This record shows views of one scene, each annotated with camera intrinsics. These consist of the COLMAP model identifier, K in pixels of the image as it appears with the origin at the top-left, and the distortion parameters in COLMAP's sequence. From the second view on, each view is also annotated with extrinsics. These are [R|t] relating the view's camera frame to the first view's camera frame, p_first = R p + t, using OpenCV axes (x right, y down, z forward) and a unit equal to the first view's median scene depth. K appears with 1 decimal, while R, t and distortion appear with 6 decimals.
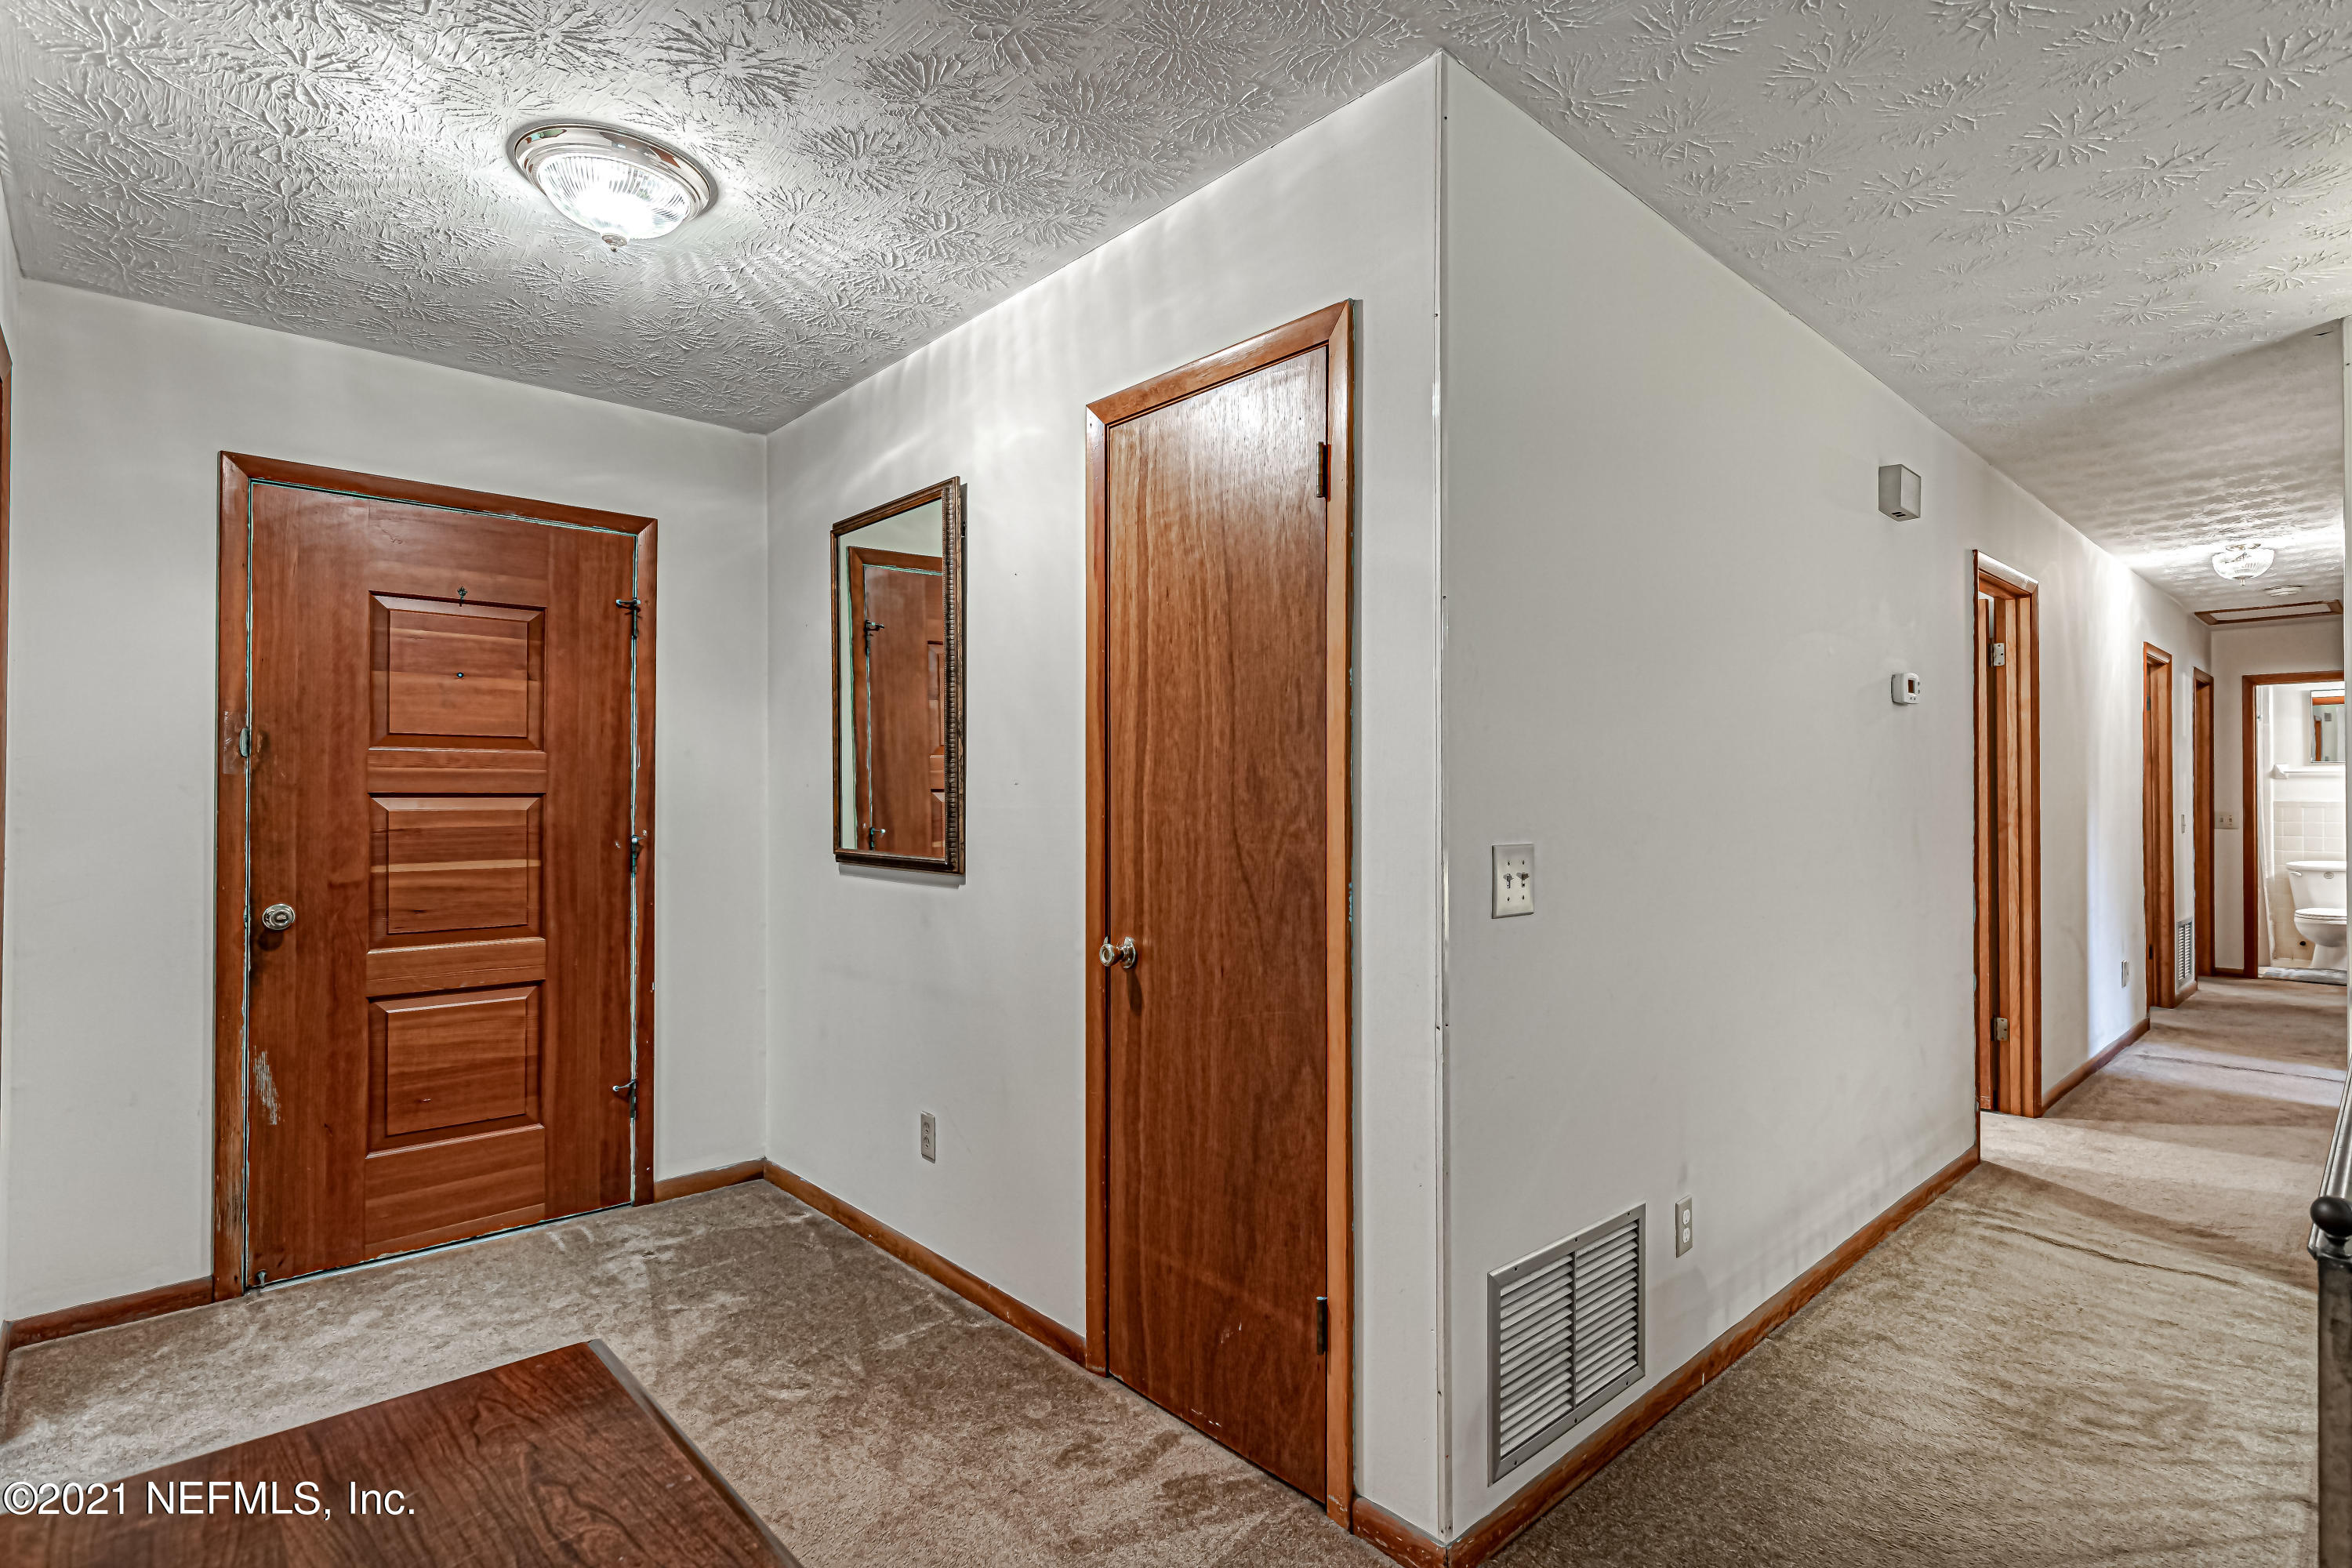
lens RADIAL K [[1184.4, 0, 1177.8], [0, 1184.4, 788.3], [0, 0, 1]] dist [-0.003752, 0.000652]
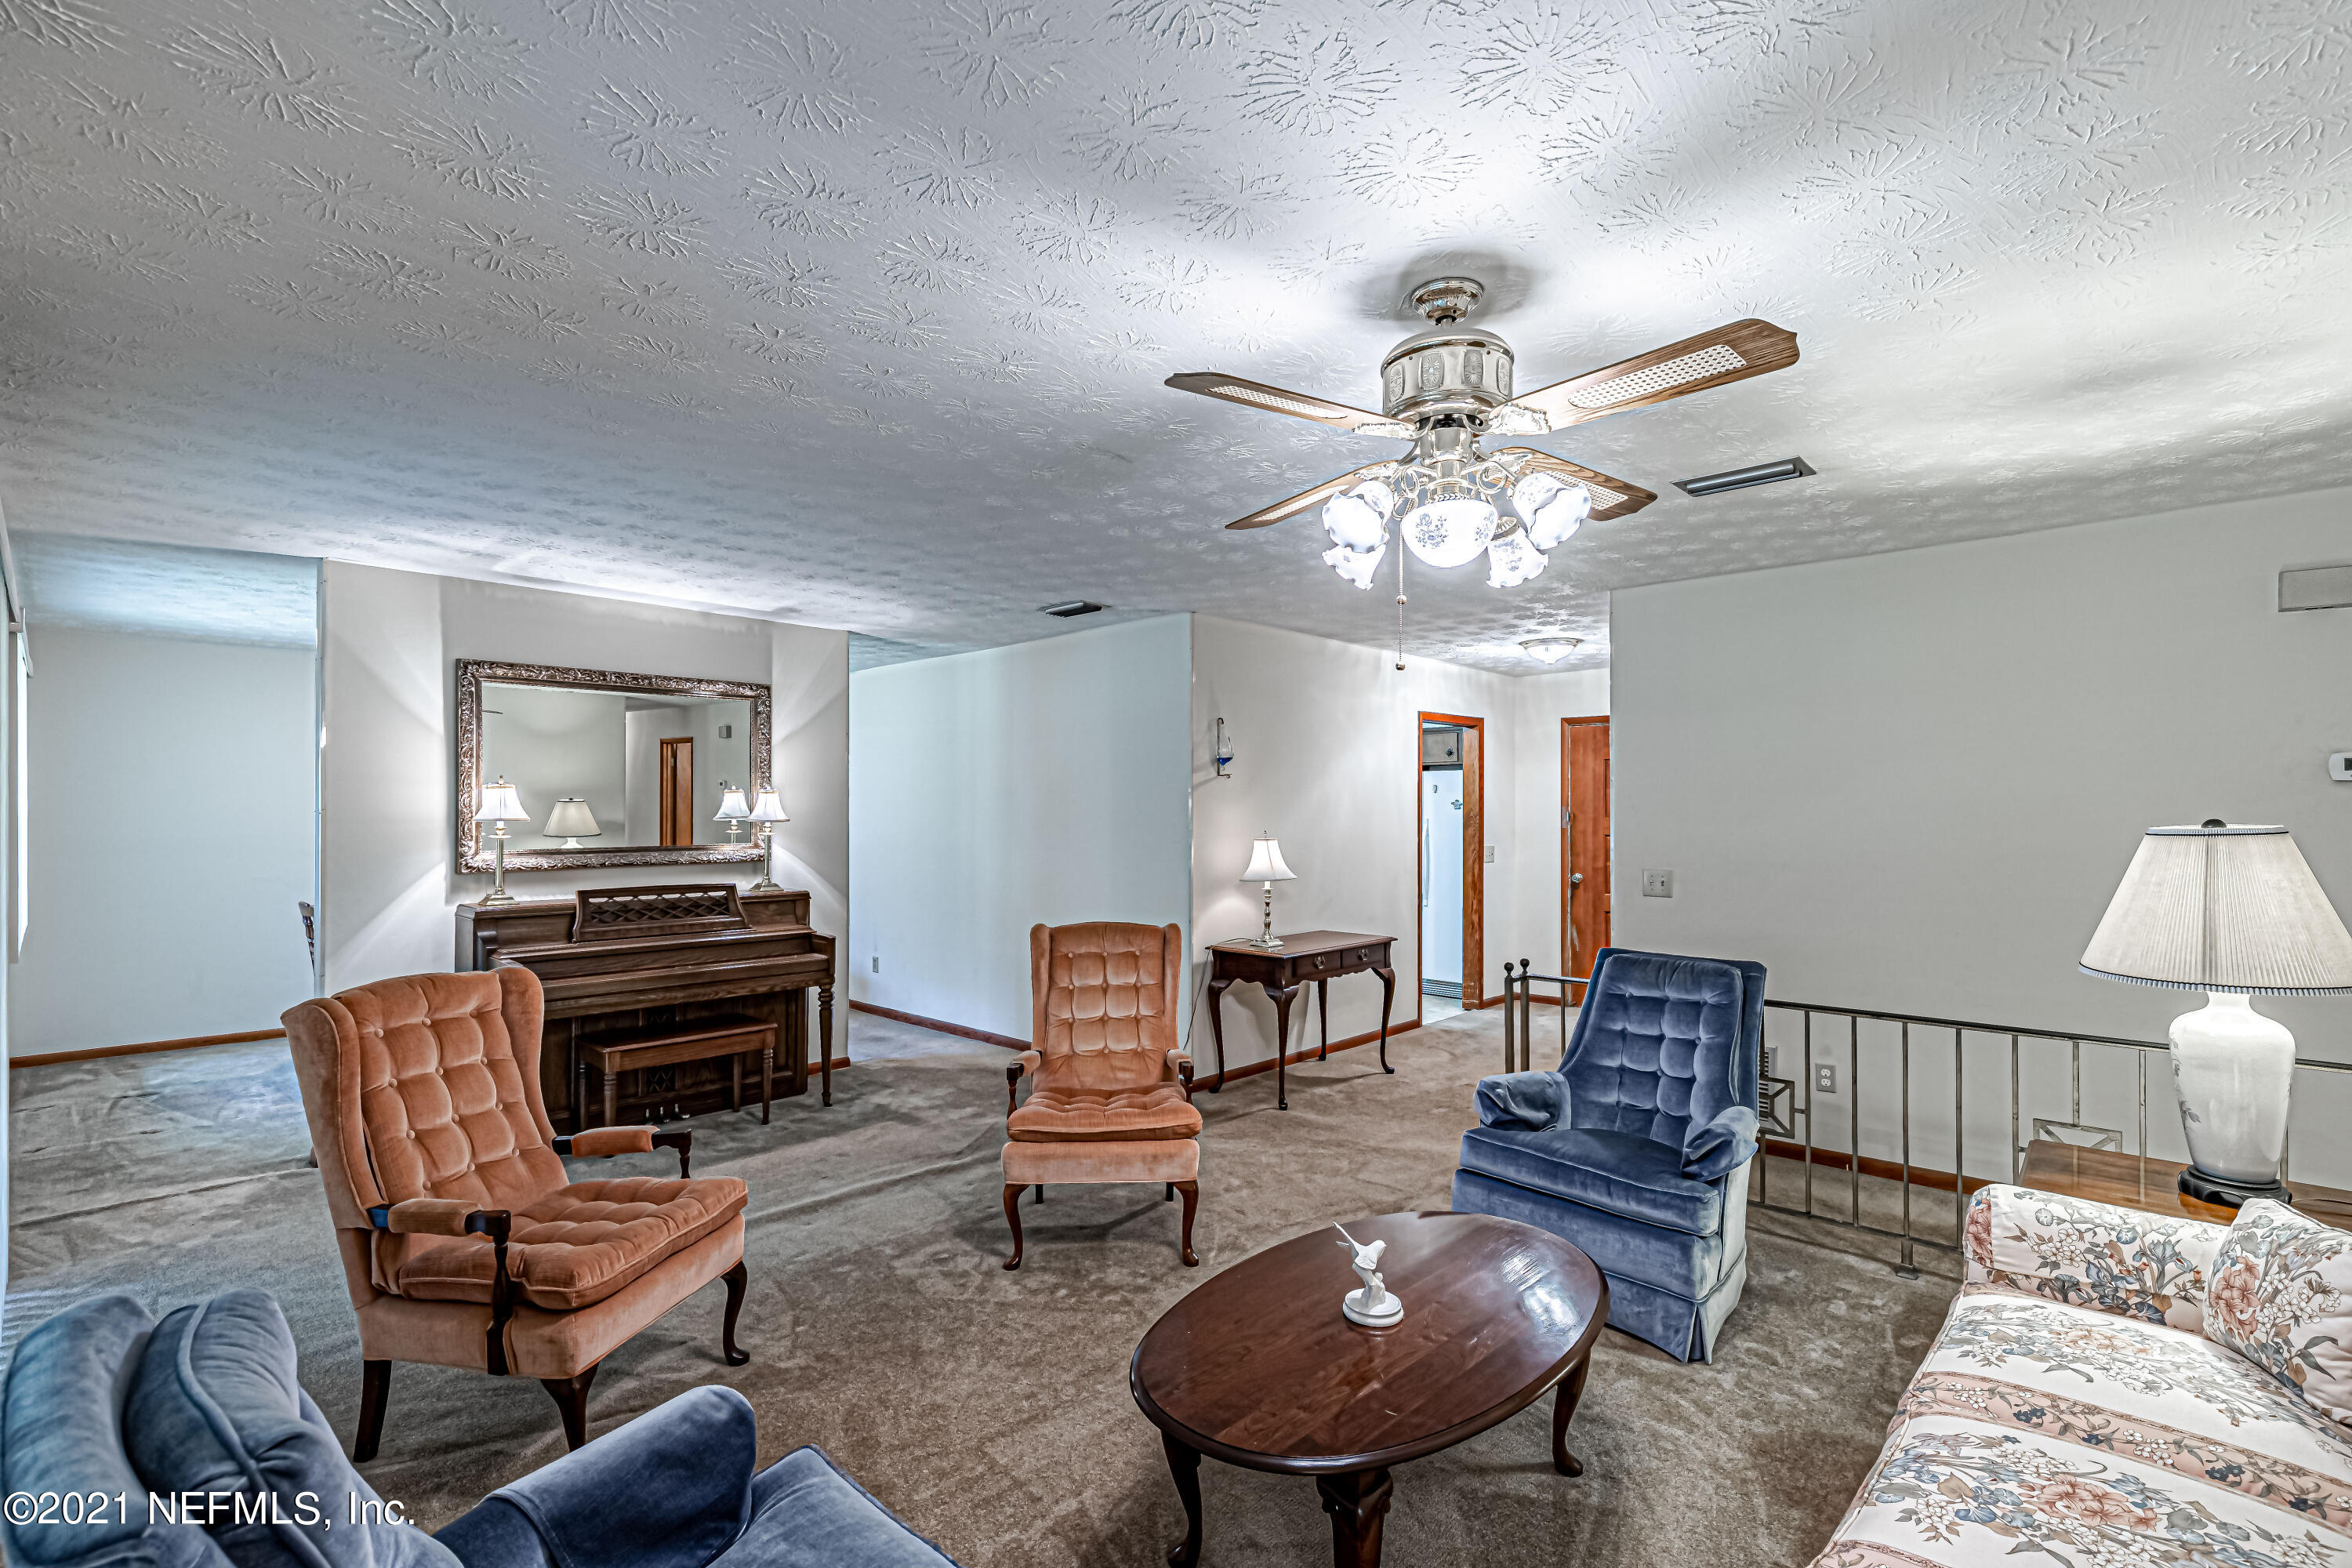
lens RADIAL K [[1080.1, 0, 1185.3], [0, 1080.1, 794.8], [0, 0, 1]] dist [0.011418, -0.002494]
pose [[0.032612, -0.015978, -0.999340, 1.709933], [0.001482, 0.999872, -0.015938, -0.049088], [0.999467, -0.000962, 0.032631, -0.022486]]
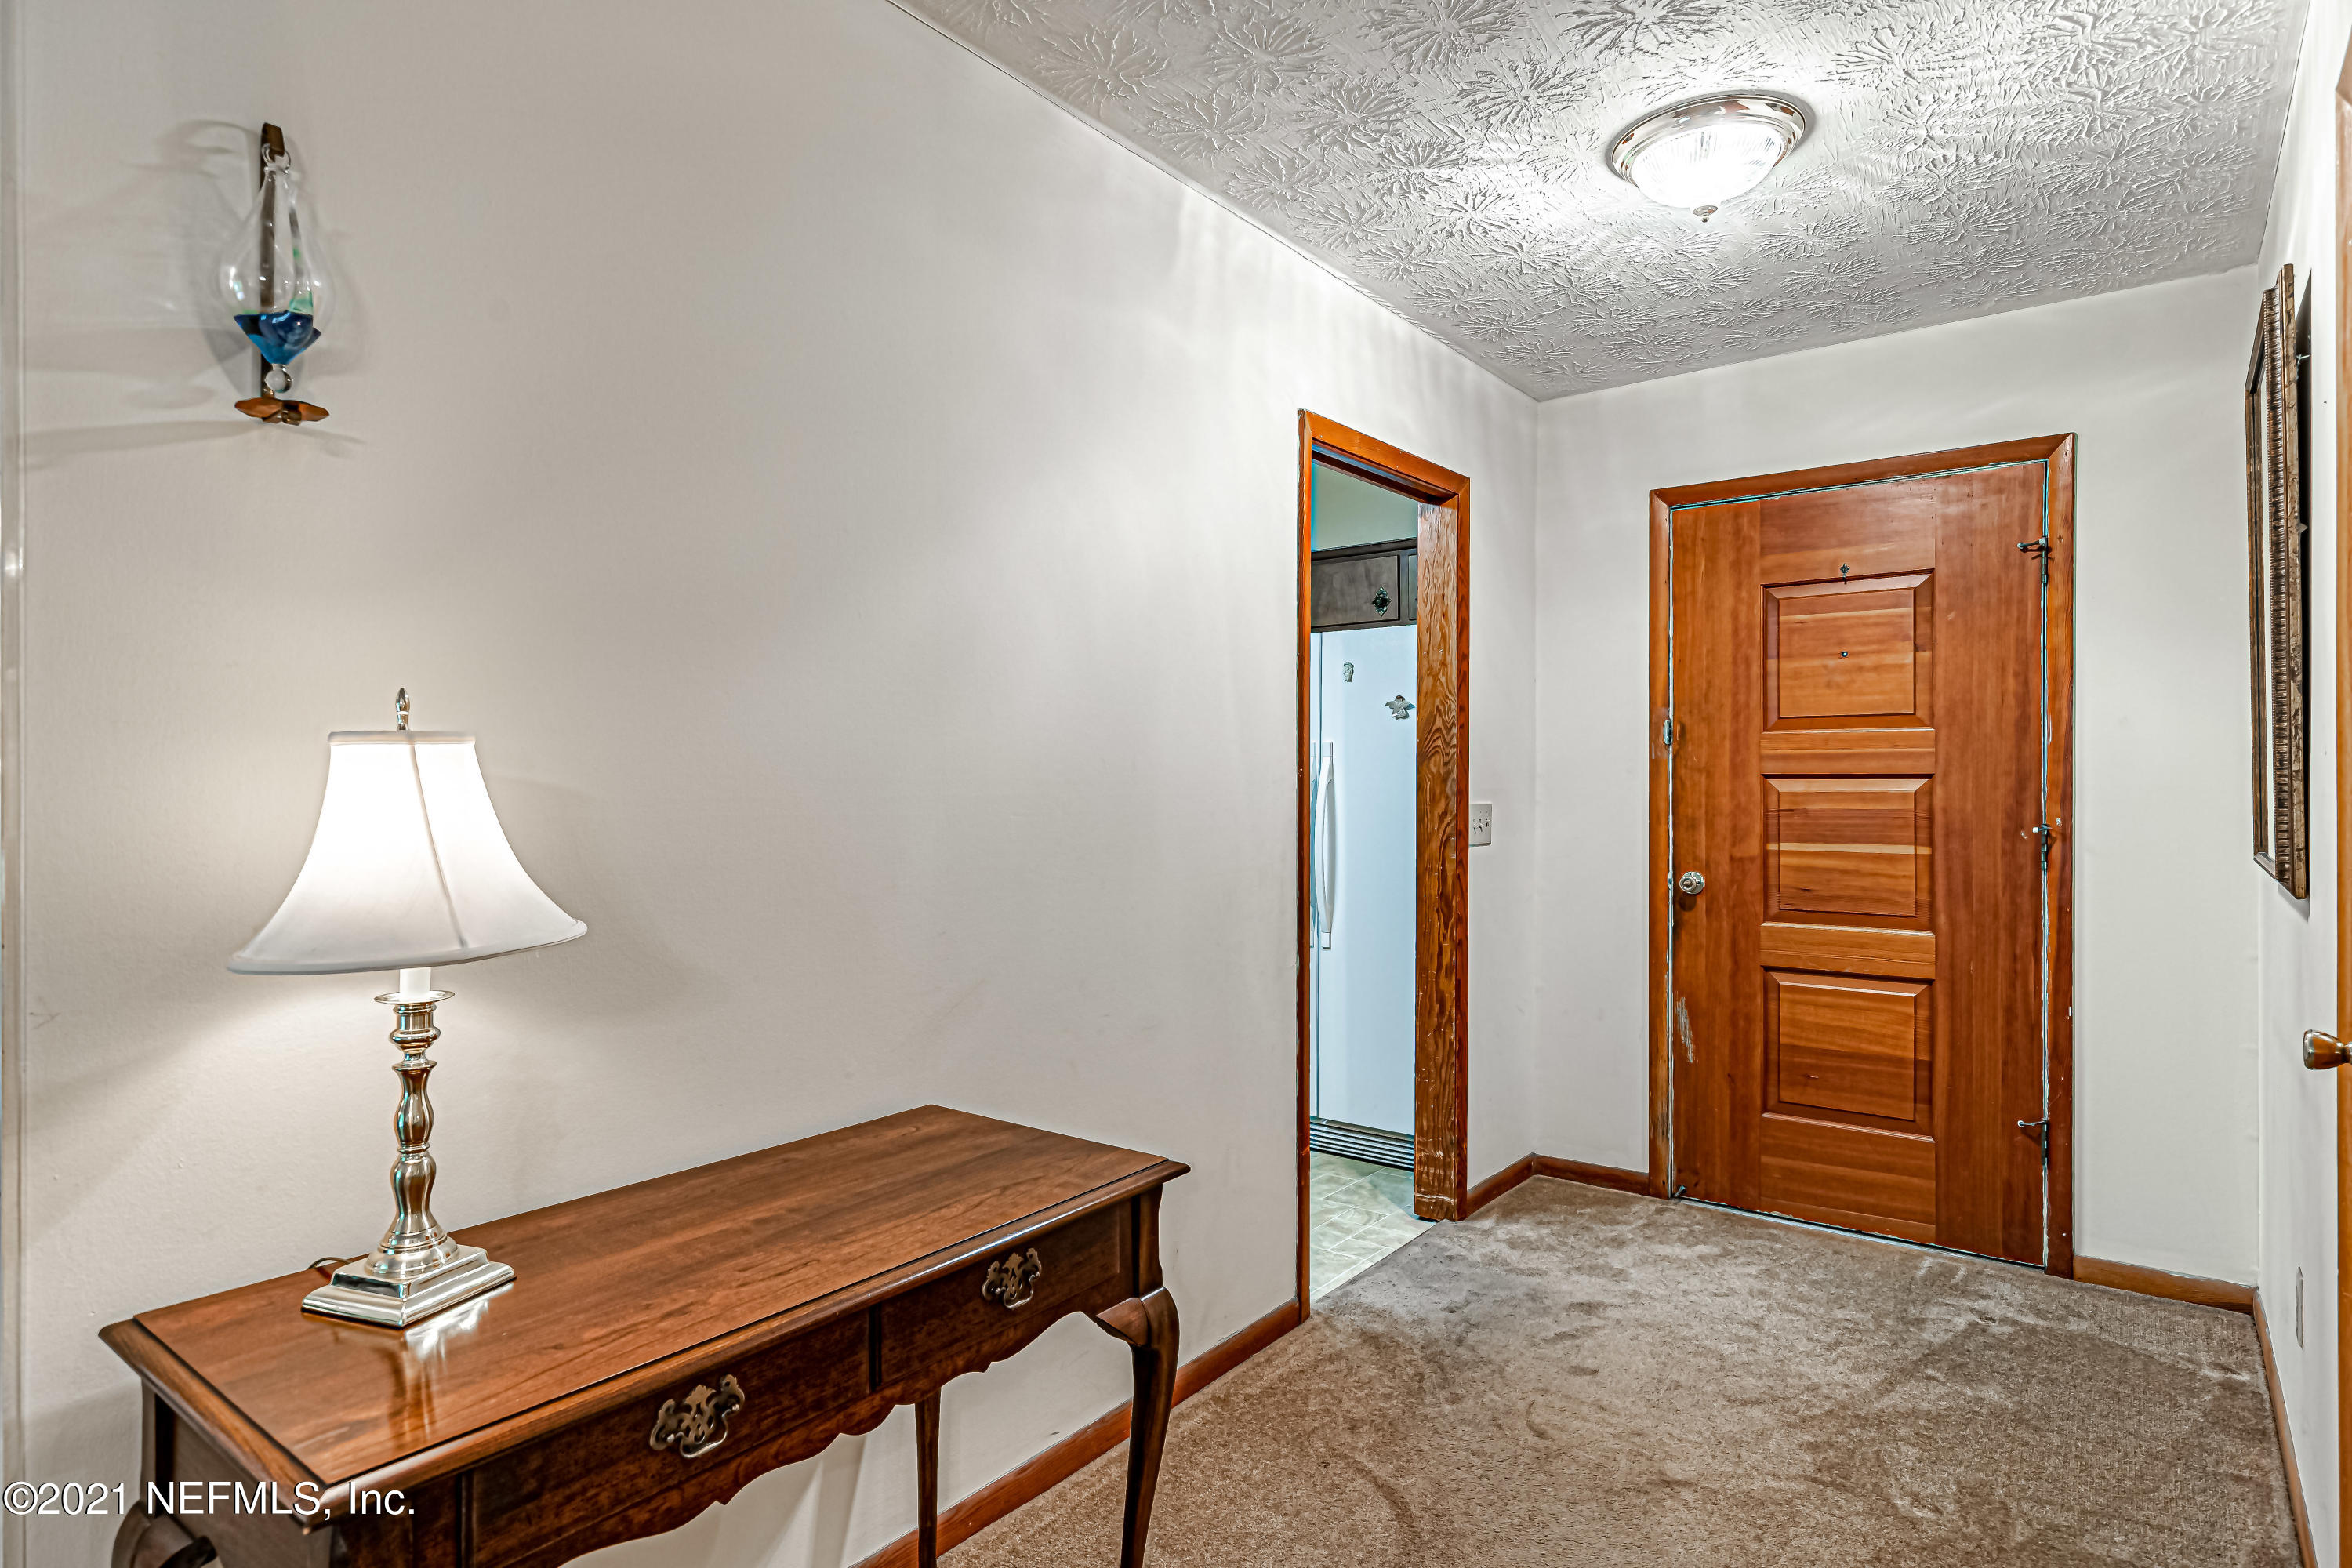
lens RADIAL K [[1330.1, 0, 1192.7], [0, 1330.1, 787.2], [0, 0, 1]] dist [0.001695, 0.002019]
pose [[0.139708, 0.003740, -0.990186, 0.429744], [0.007330, 0.999962, 0.004811, 0.005718], [0.990166, -0.007930, 0.139675, 0.321687]]
